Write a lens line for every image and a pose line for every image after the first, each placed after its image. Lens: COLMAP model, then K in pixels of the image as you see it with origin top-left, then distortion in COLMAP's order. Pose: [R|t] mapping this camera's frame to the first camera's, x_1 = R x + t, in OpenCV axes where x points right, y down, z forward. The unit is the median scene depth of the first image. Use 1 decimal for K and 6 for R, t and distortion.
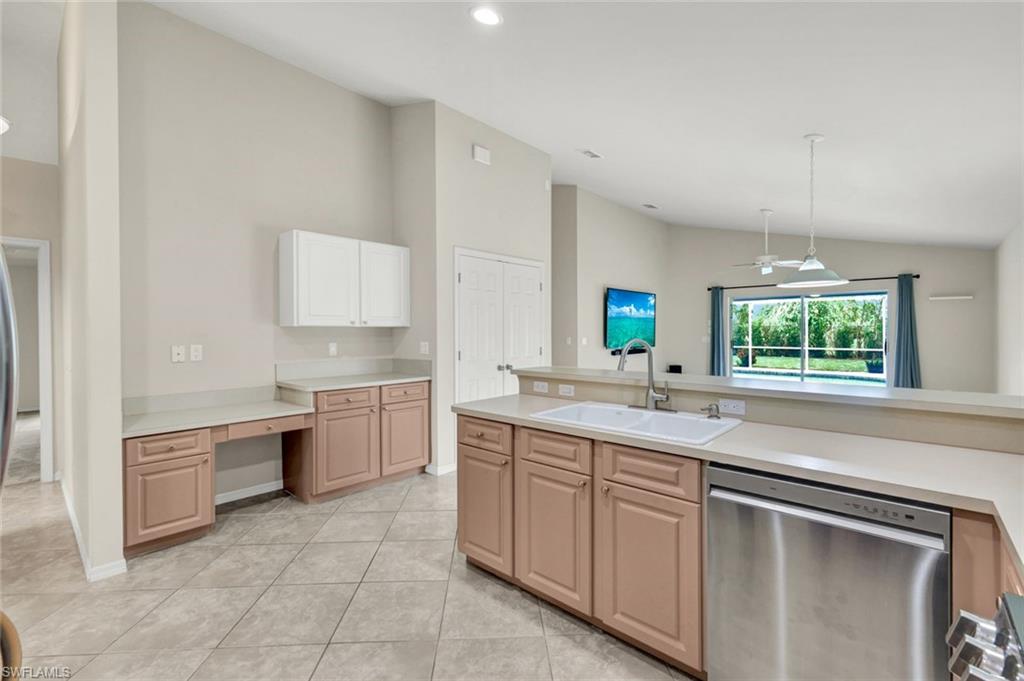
lens RADIAL K [[444.6, 0, 514.2], [0, 444.6, 334.1], [0, 0, 1]] dist [0.000235, 0.000120]
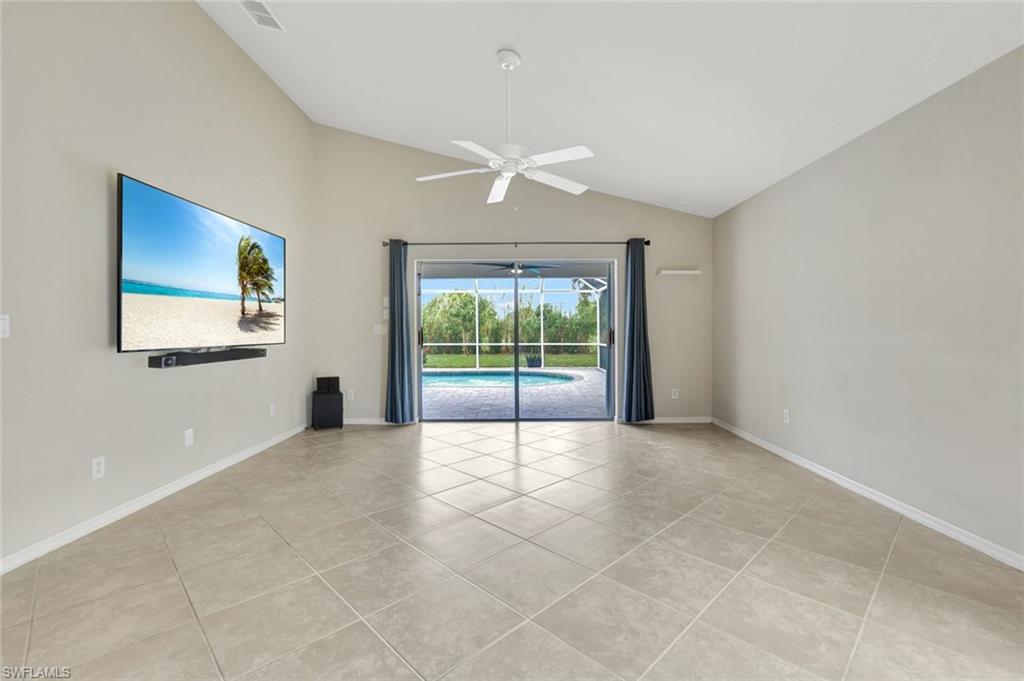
lens RADIAL K [[444.6, 0, 514.2], [0, 444.6, 334.1], [0, 0, 1]] dist [0.000235, 0.000120]
pose [[0.743941, -0.006602, 0.668212, 0.435825], [0.007326, 0.999972, 0.001723, 0.045724], [-0.668205, 0.003614, 0.743969, 1.134660]]
